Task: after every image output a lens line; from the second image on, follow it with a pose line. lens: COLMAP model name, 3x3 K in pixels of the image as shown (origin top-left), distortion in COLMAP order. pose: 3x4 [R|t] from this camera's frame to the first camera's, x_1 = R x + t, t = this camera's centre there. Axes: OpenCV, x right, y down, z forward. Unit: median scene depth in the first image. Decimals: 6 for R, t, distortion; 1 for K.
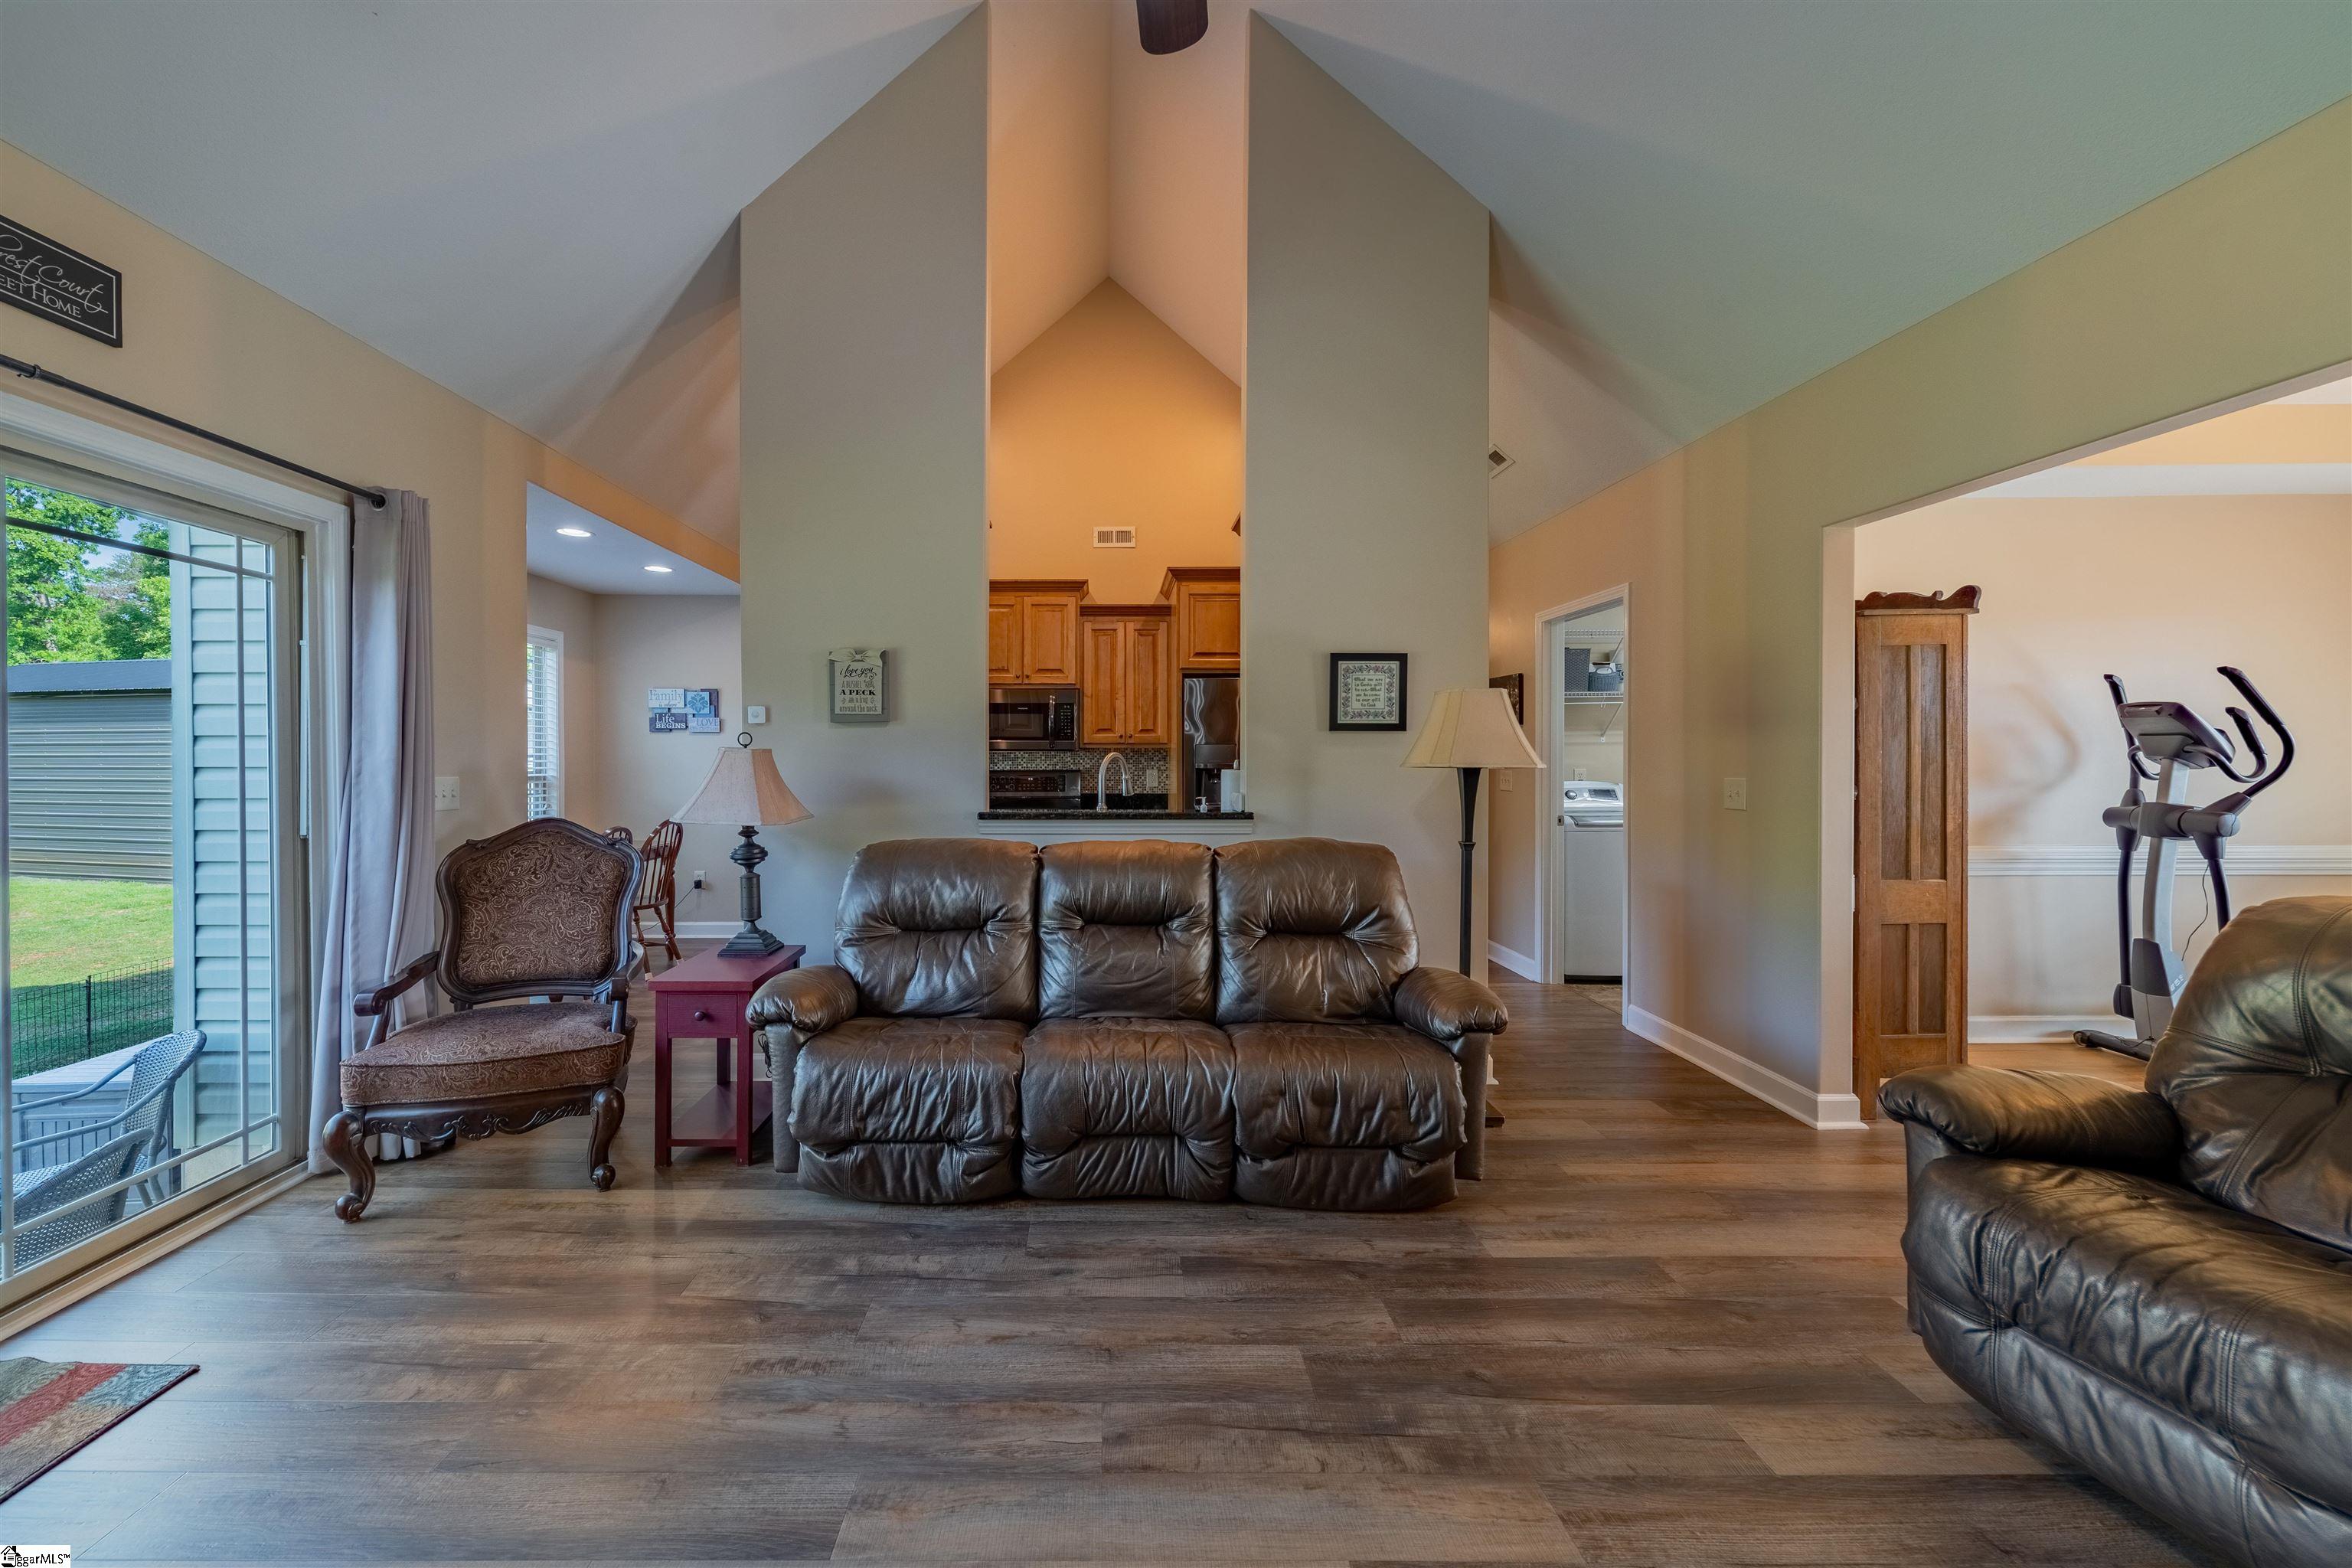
lens RADIAL K [[932.1, 0, 1169.4], [0, 932.1, 735.7], [0, 0, 1]] dist [0.010399, -0.000053]
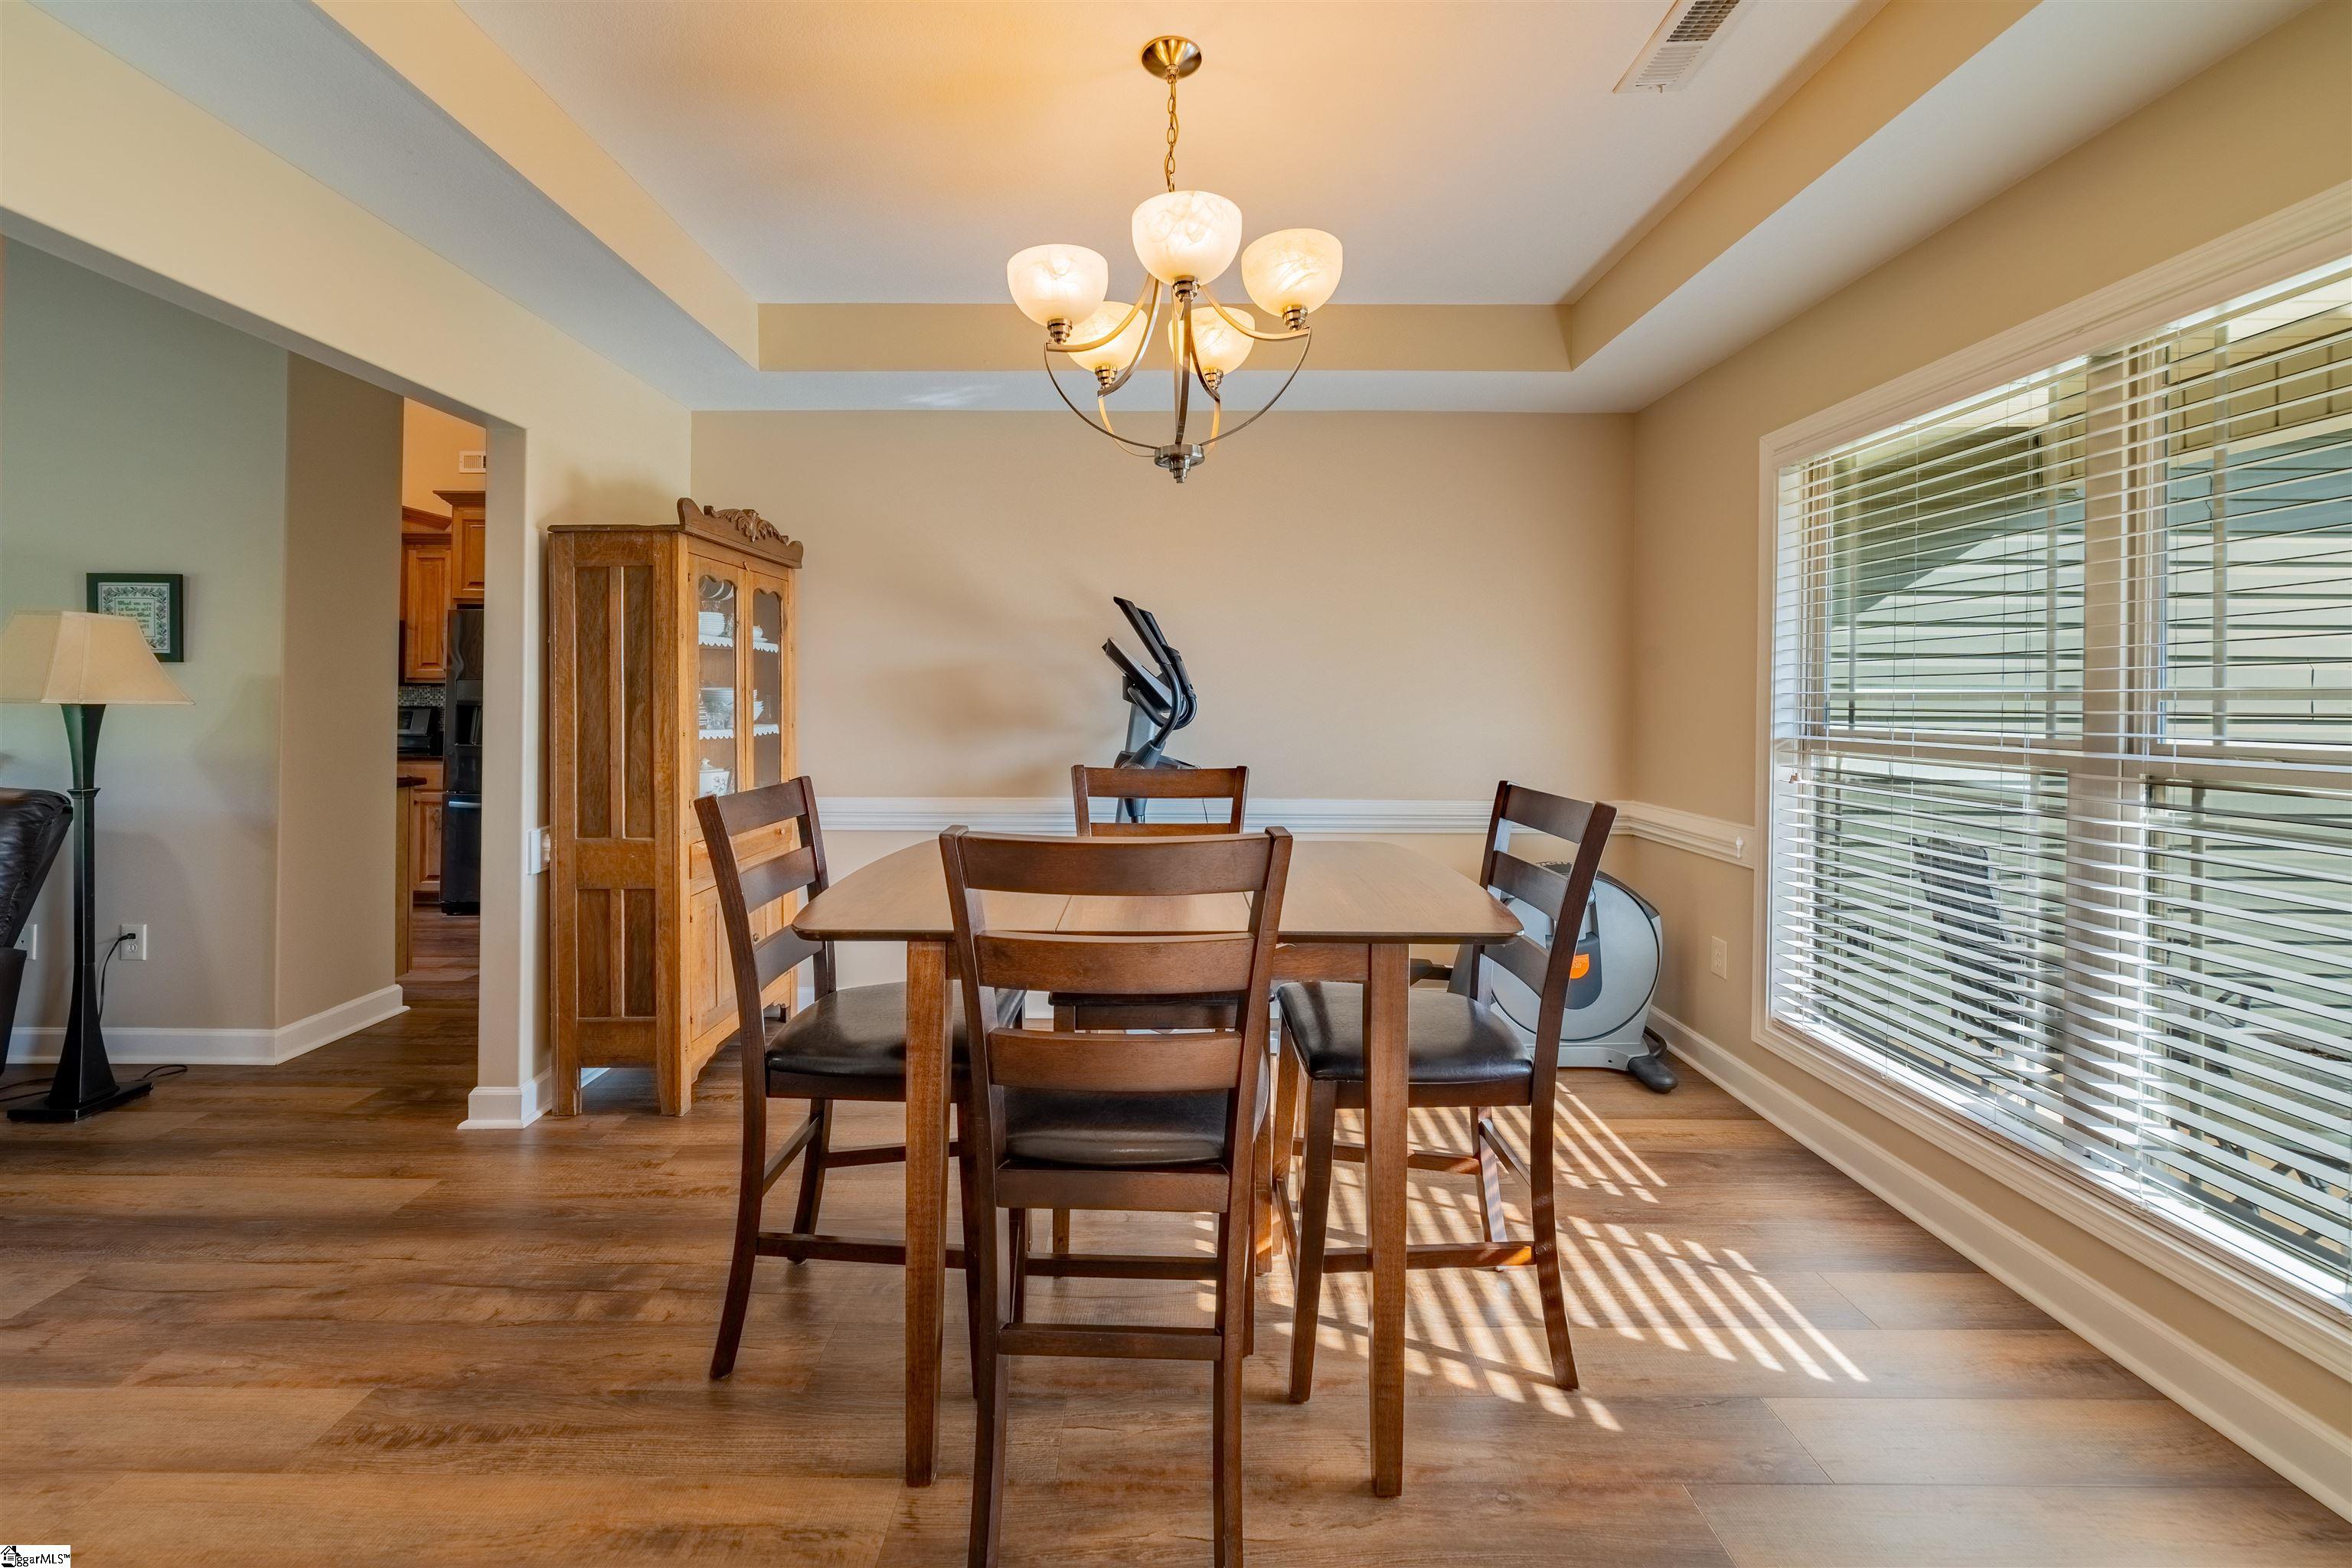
lens RADIAL K [[907.3, 0, 1177.1], [0, 907.3, 677.3], [0, 0, 1]] dist [0.000771, 0.000031]
pose [[0.999584, 0.009088, -0.027390, 1.228636], [-0.009126, 0.999958, -0.001280, 0.001793], [0.027377, 0.001529, 0.999624, 0.166903]]
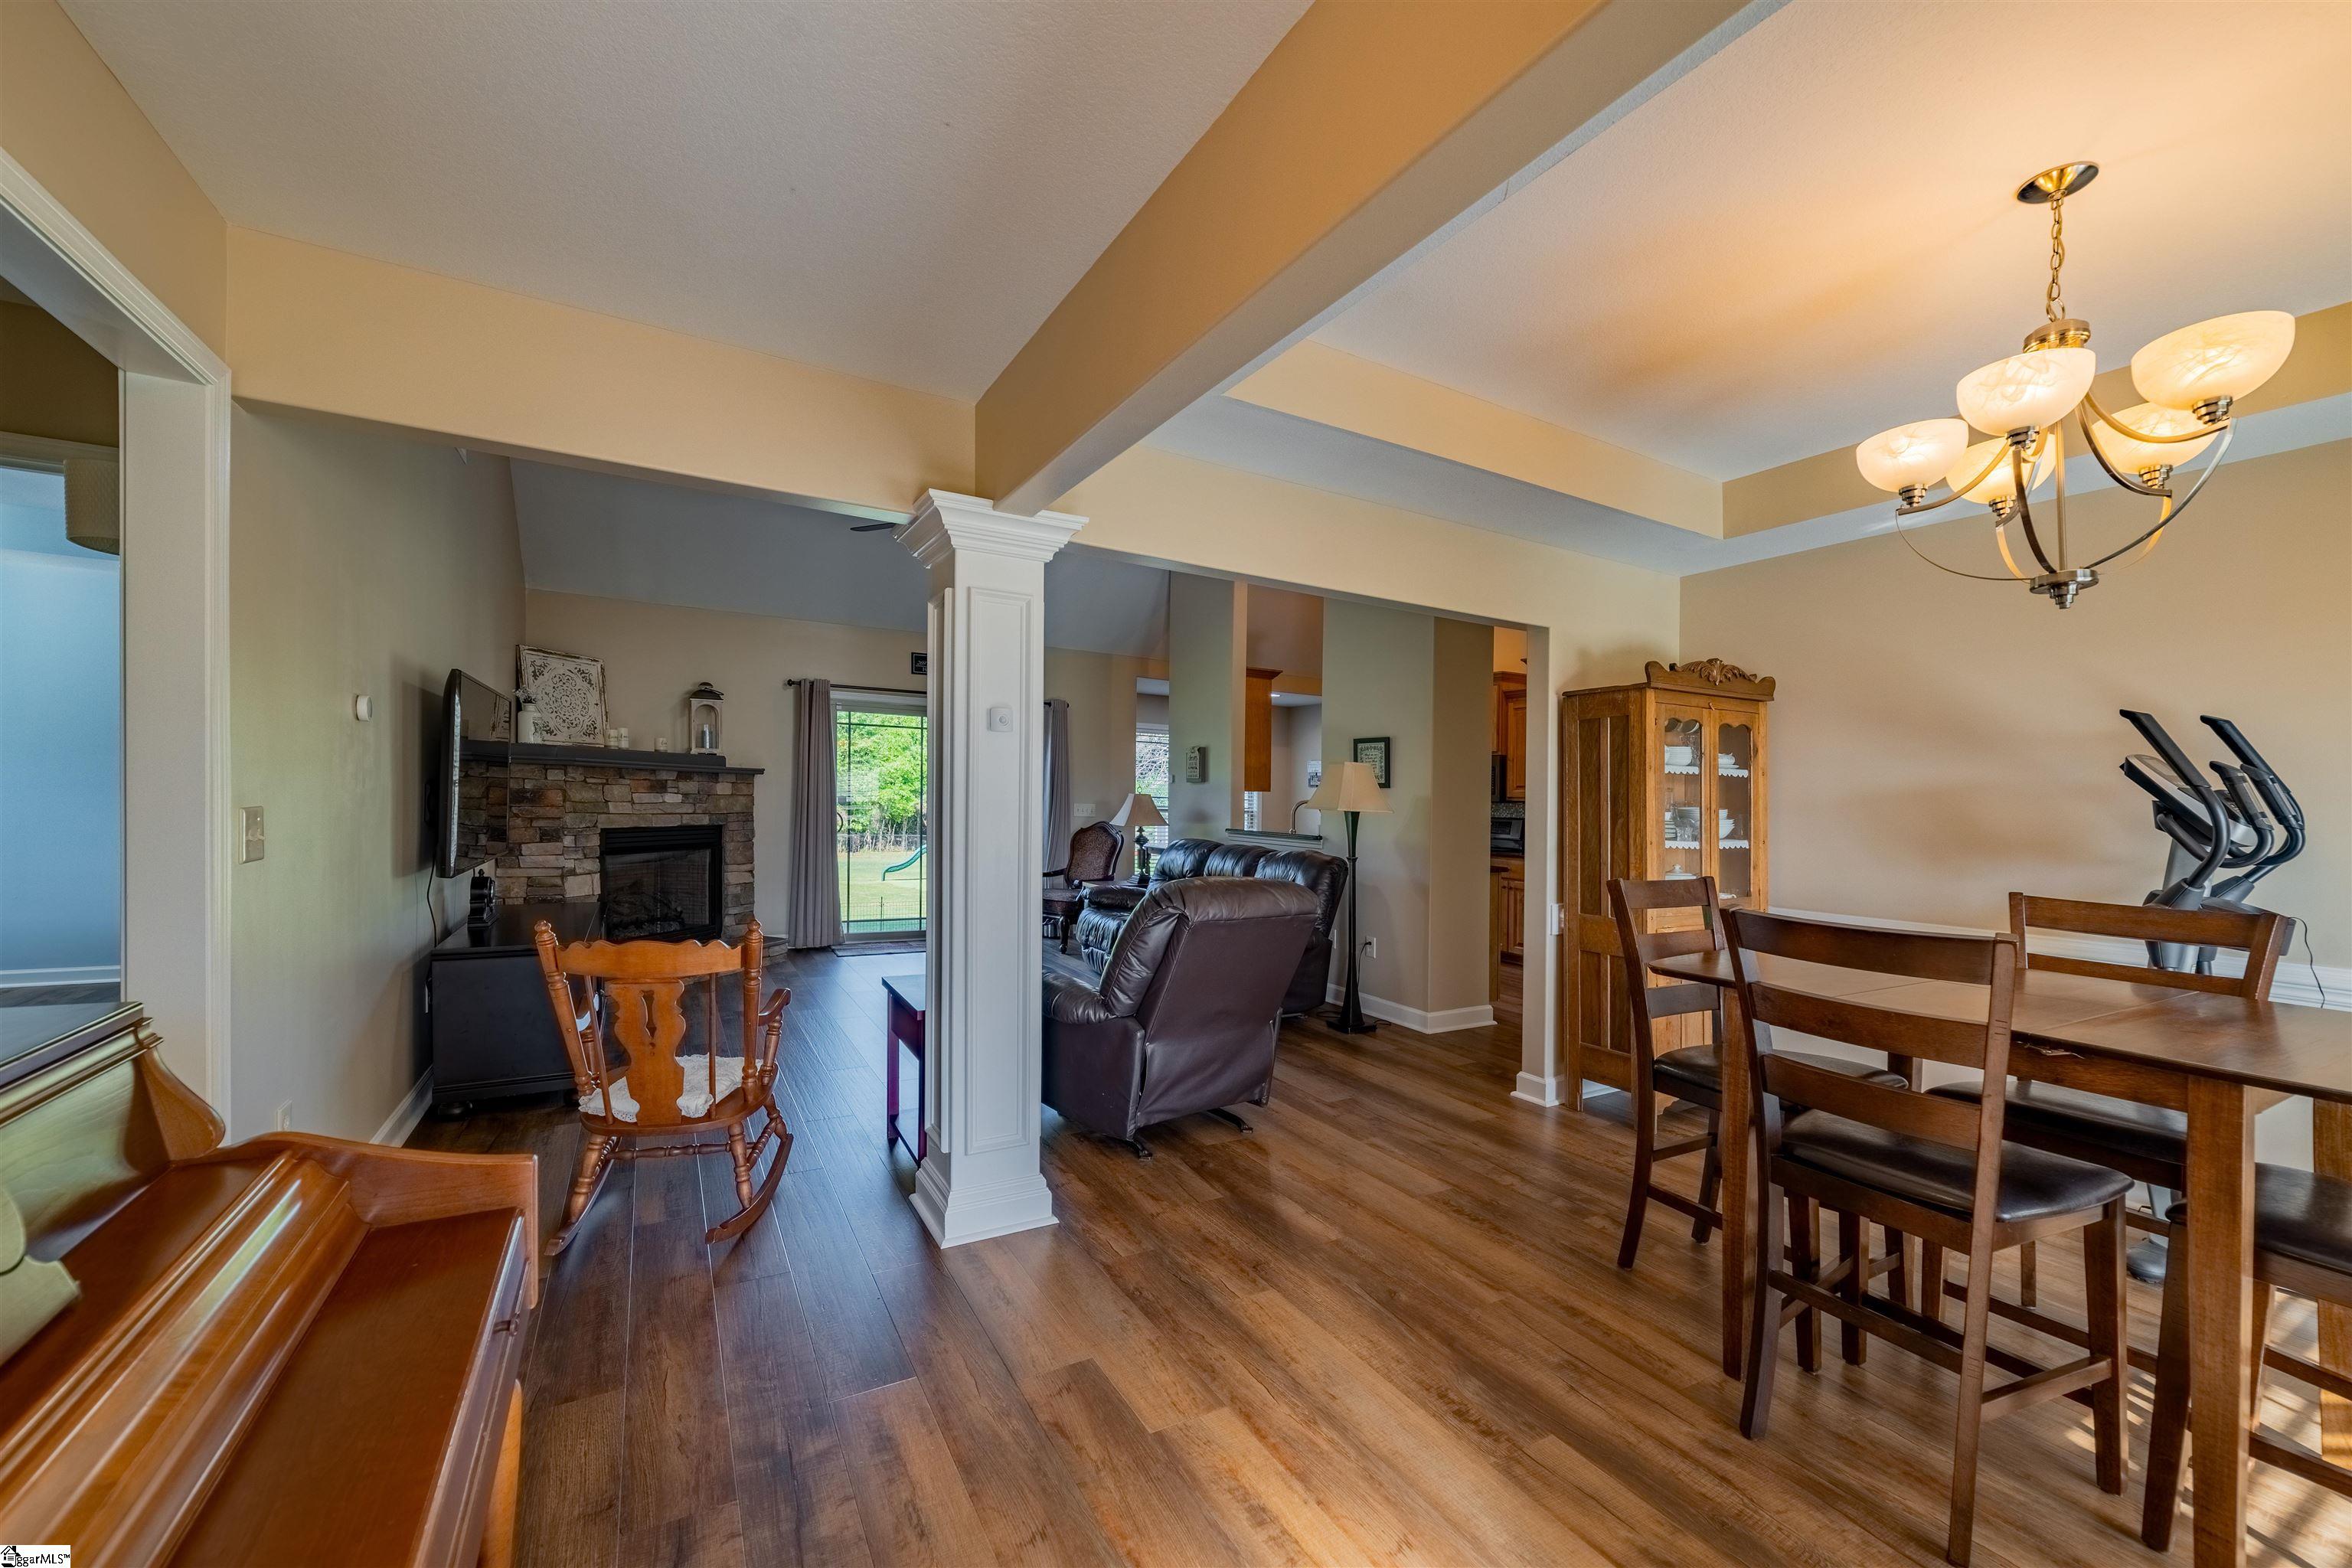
lens RADIAL K [[953.2, 0, 1176.0], [0, 953.2, 784.0], [0, 0, 1]] dist [-0.000455, -0.000013]
pose [[0.461869, 0.002709, -0.886944, 1.483993], [-0.009856, 0.999949, -0.002079, -0.004675], [0.886893, 0.009702, 0.461872, -0.028325]]
